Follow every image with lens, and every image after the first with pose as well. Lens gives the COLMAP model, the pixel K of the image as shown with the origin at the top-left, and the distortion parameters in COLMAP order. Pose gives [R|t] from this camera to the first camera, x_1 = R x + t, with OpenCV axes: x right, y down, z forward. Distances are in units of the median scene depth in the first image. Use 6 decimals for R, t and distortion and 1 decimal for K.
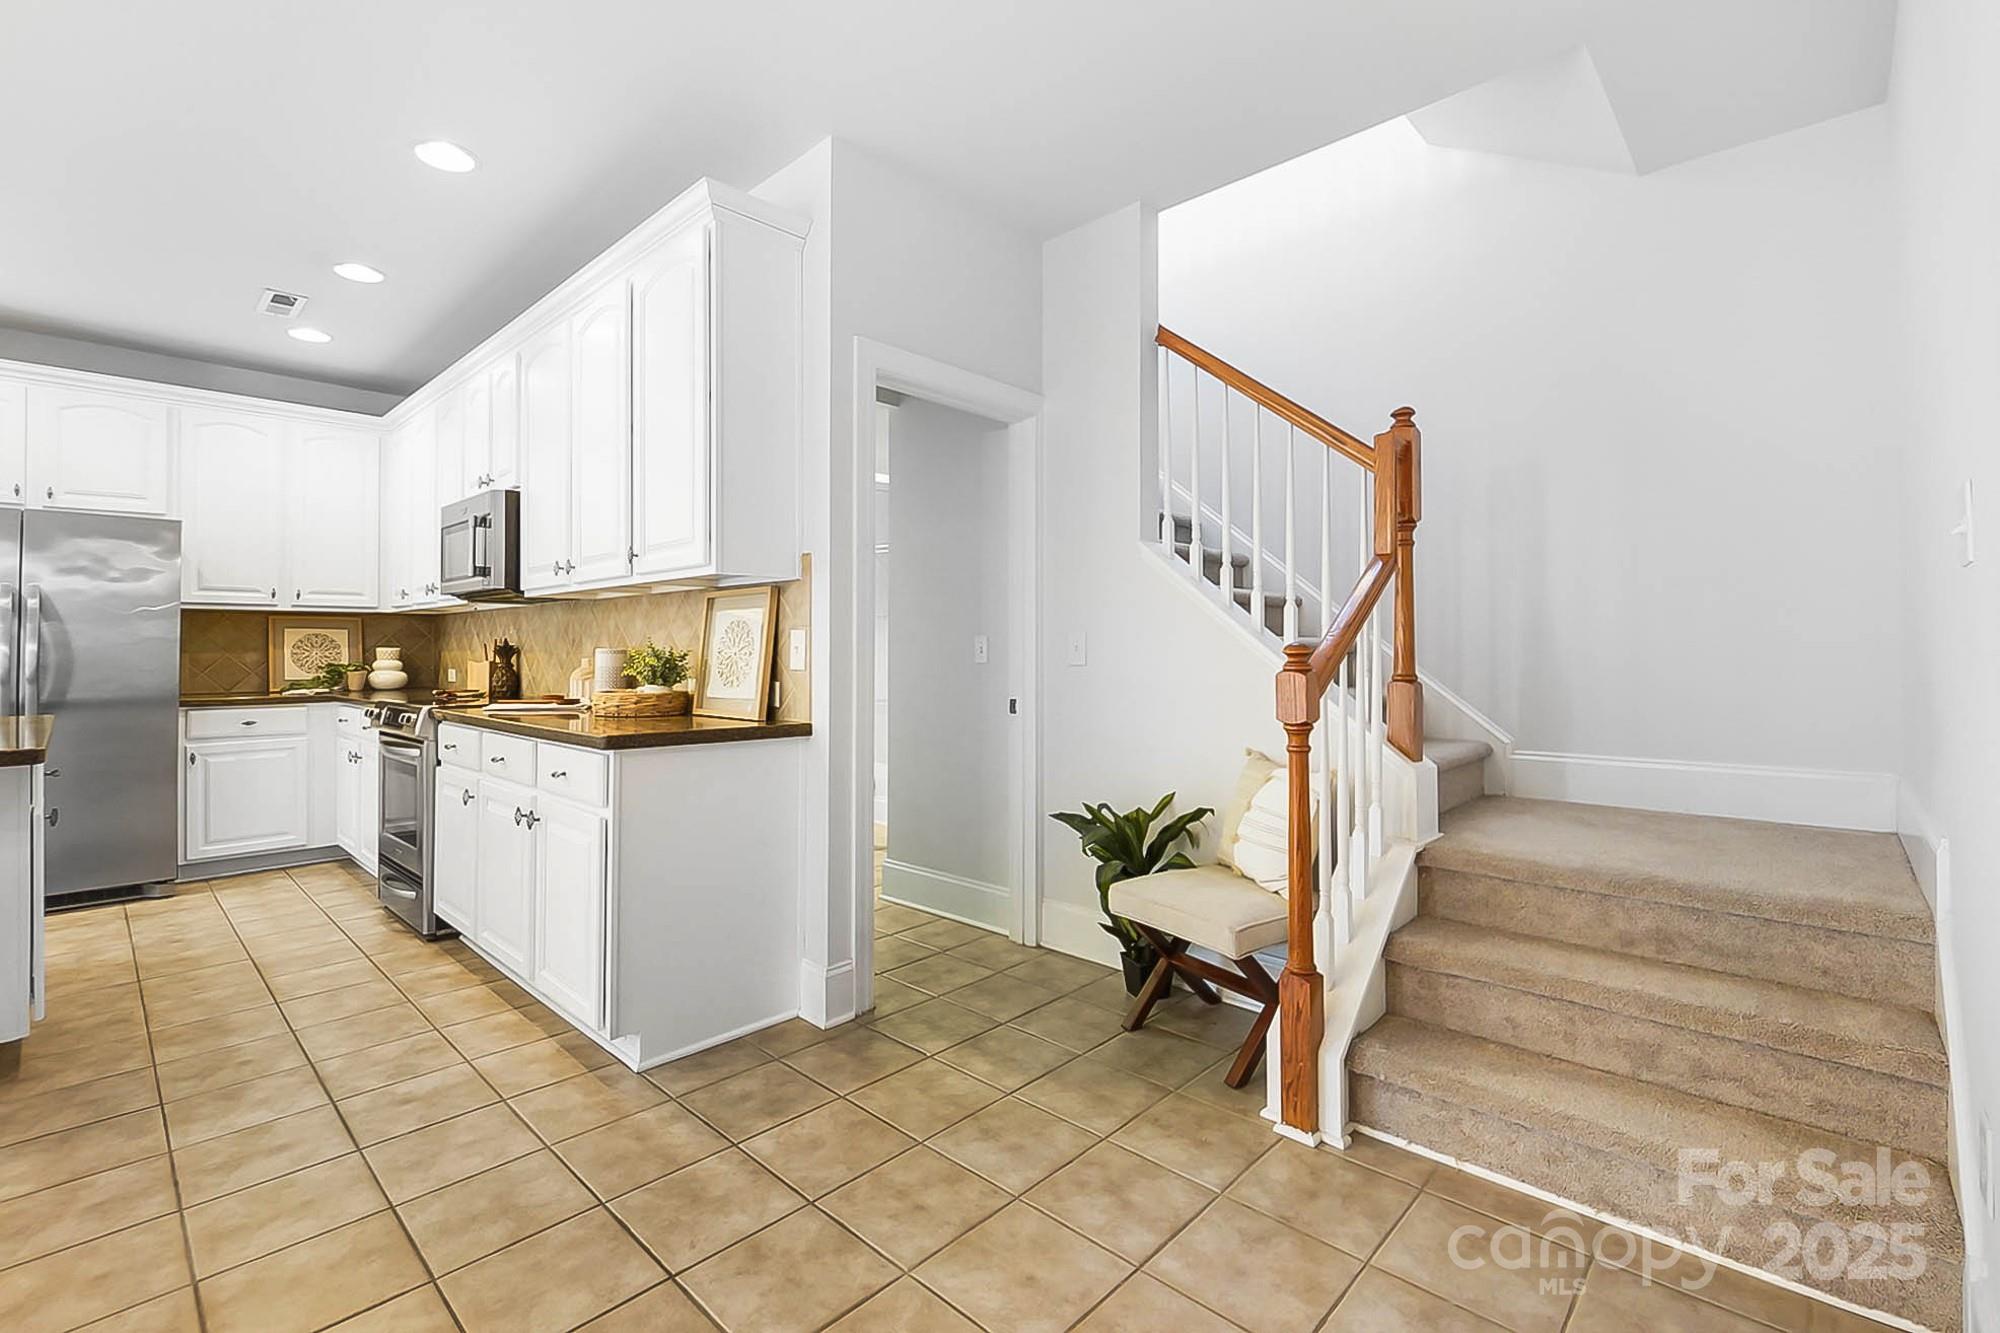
lens RADIAL K [[896.6, 0, 1005.3], [0, 896.6, 635.0], [0, 0, 1]] dist [-0.002760, -0.000670]
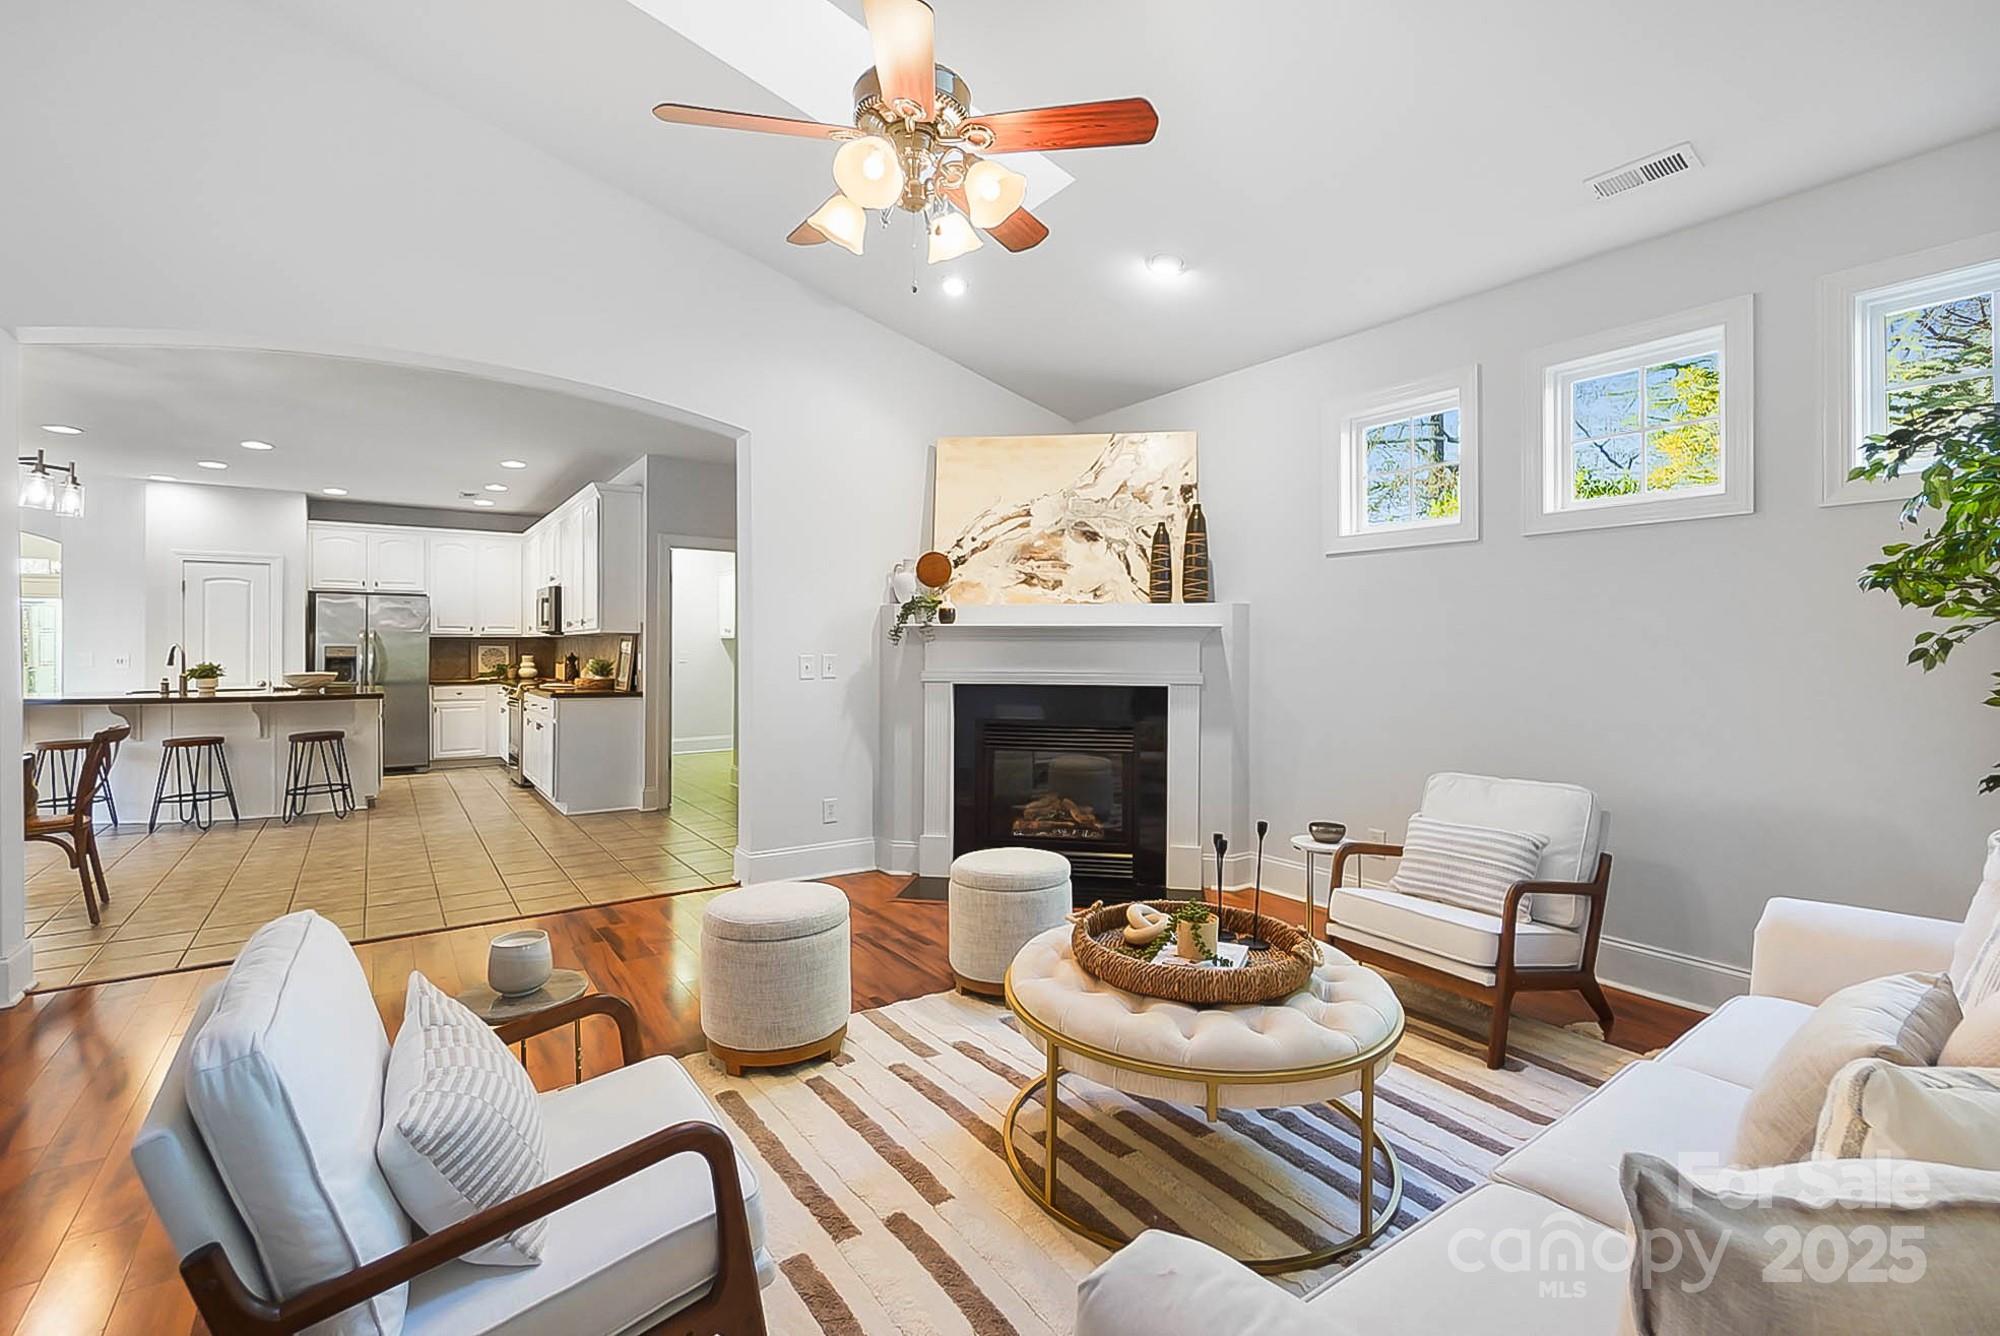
lens RADIAL K [[886.7, 0, 978.0], [0, 886.7, 648.8], [0, 0, 1]] dist [-0.001095, -0.000544]
pose [[0.978382, 0.004490, -0.206758, 0.773152], [-0.001573, 0.999897, 0.014272, -0.035763], [0.206801, -0.013638, 0.978288, -0.775673]]
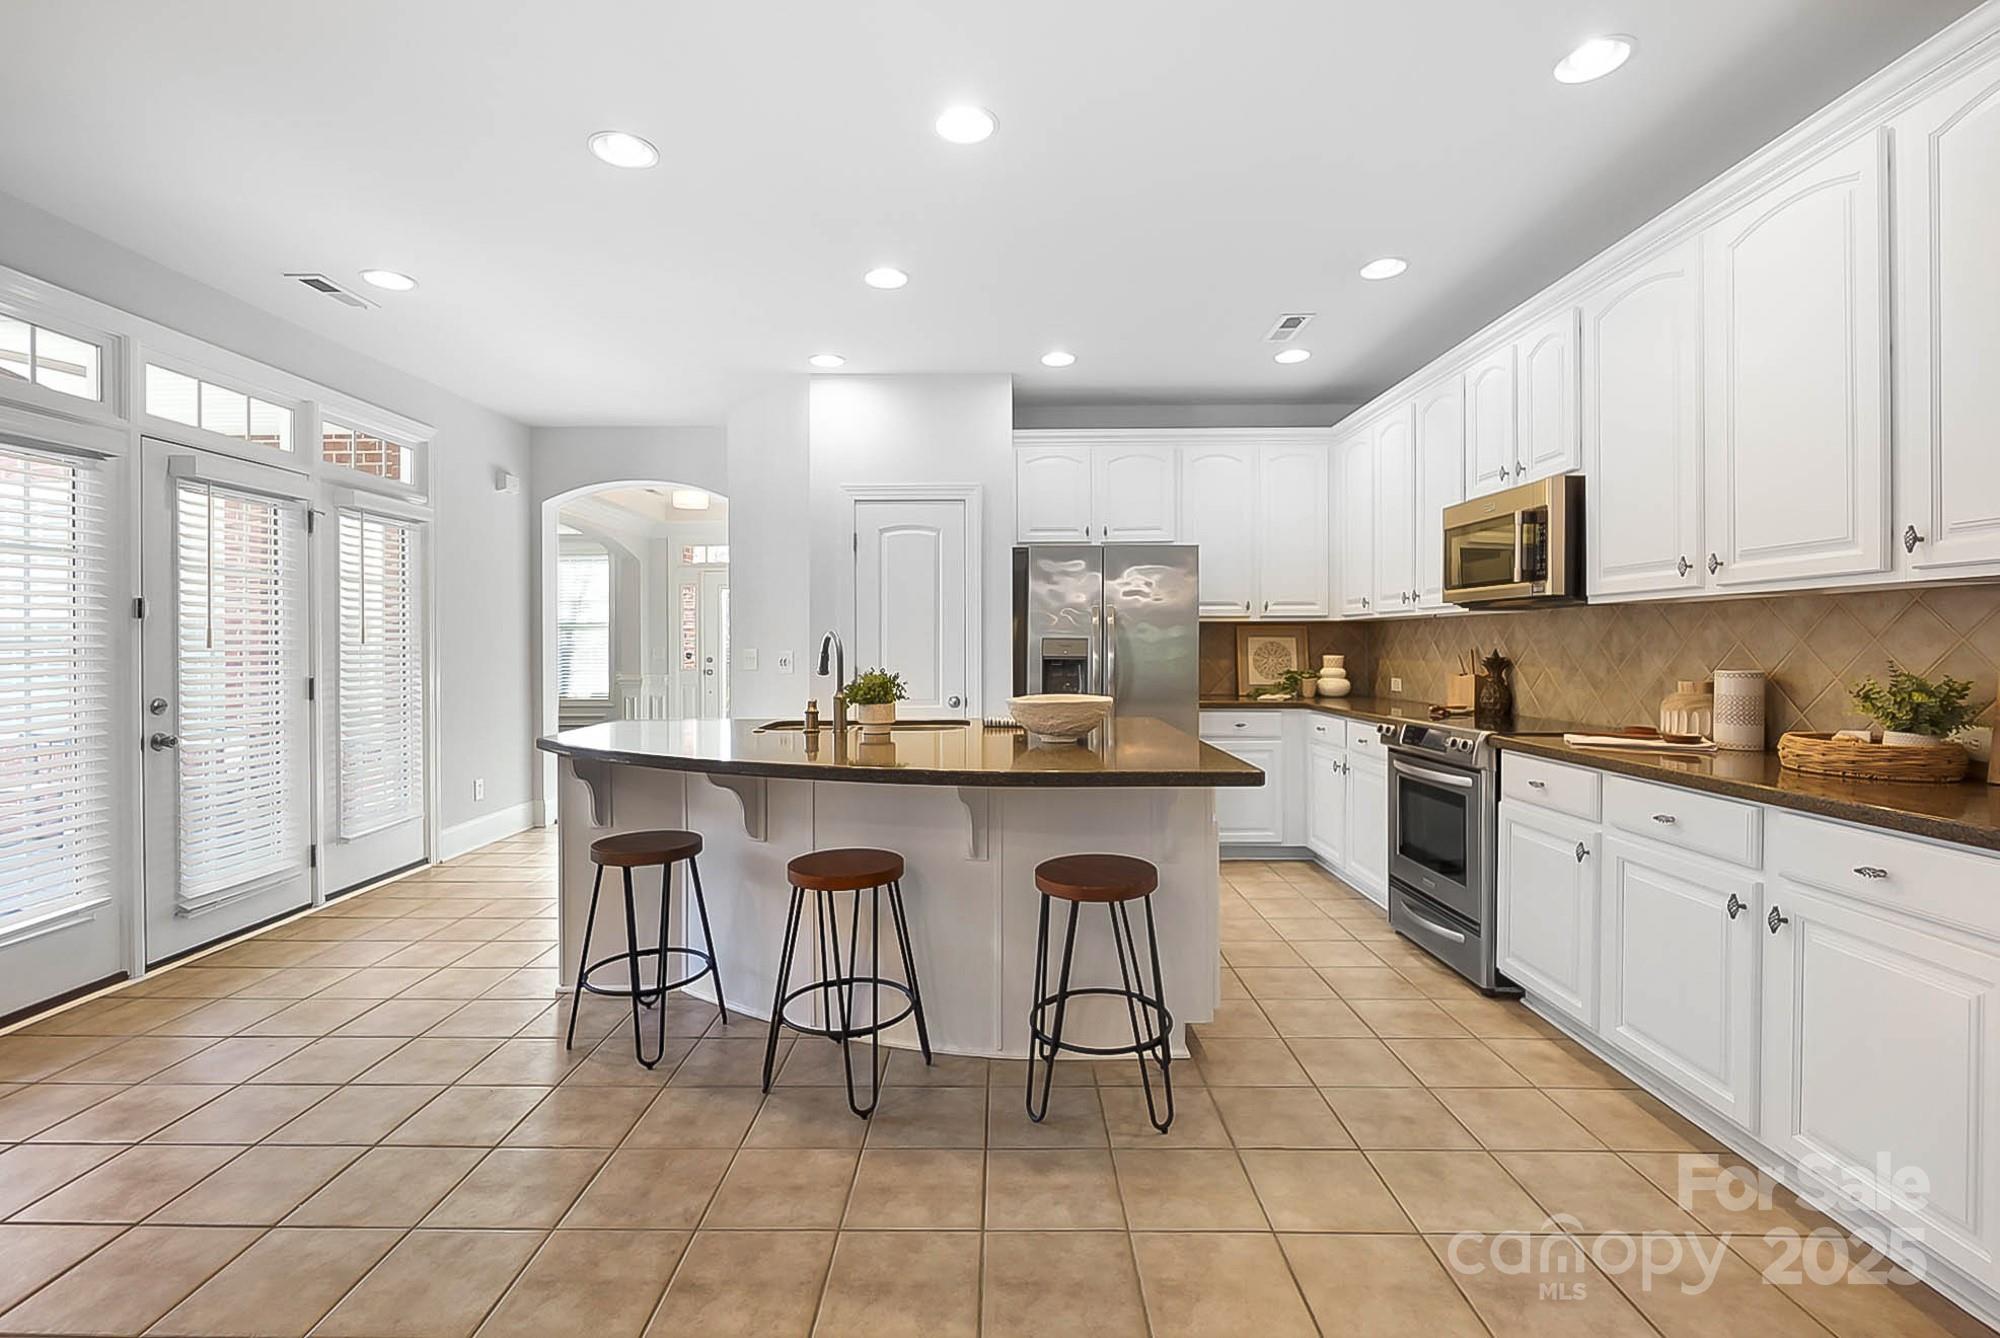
lens RADIAL K [[886.7, 0, 978.0], [0, 886.7, 649.8], [0, 0, 1]] dist [-0.001095, -0.000544]
pose [[0.670373, 0.008125, -0.741980, -0.271433], [0.007360, 0.999818, 0.017599, -0.016447], [0.741988, -0.017259, 0.670191, 0.035170]]
